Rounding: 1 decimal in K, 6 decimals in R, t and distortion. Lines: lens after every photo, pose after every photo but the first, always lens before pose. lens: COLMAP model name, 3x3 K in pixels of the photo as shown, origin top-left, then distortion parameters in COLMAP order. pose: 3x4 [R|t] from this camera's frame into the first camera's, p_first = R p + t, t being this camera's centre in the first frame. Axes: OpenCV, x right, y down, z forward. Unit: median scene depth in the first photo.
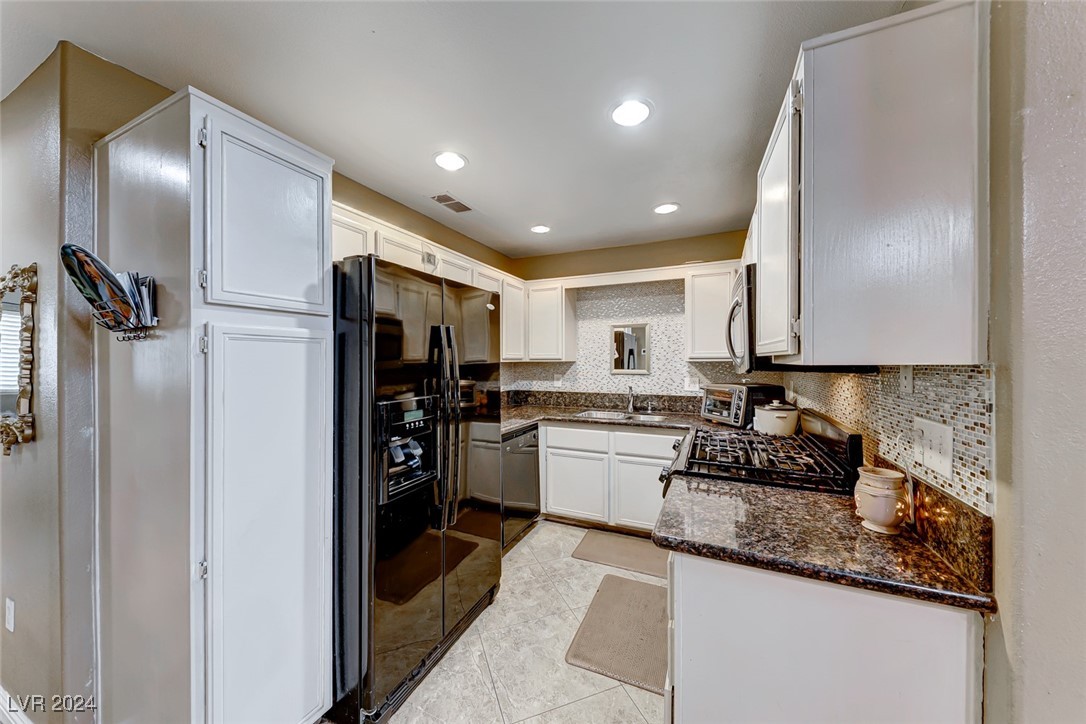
lens RADIAL K [[373.8, 0, 540.8], [0, 373.8, 359.0], [0, 0, 1]] dist [0.012599, -0.006462]
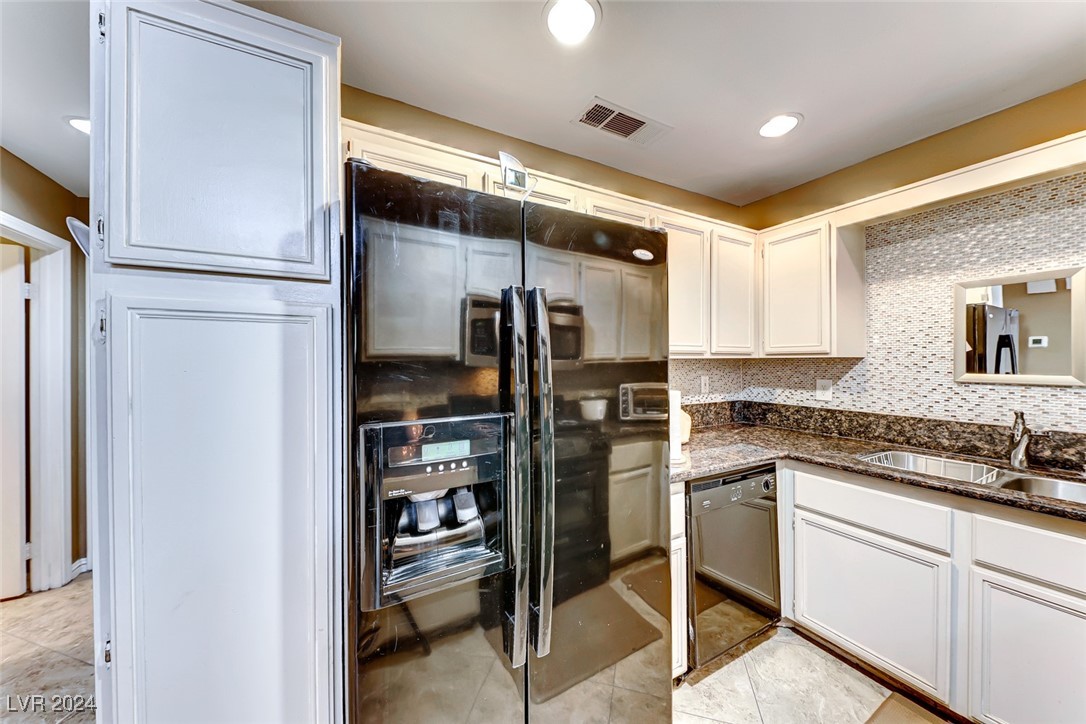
lens RADIAL K [[373.8, 0, 540.8], [0, 373.8, 359.0], [0, 0, 1]] dist [0.012599, -0.006462]
pose [[0.804472, -0.001721, -0.593987, 0.043717], [0.002955, 0.999995, 0.001104, 0.007539], [0.593983, -0.002643, 0.804474, 0.292288]]
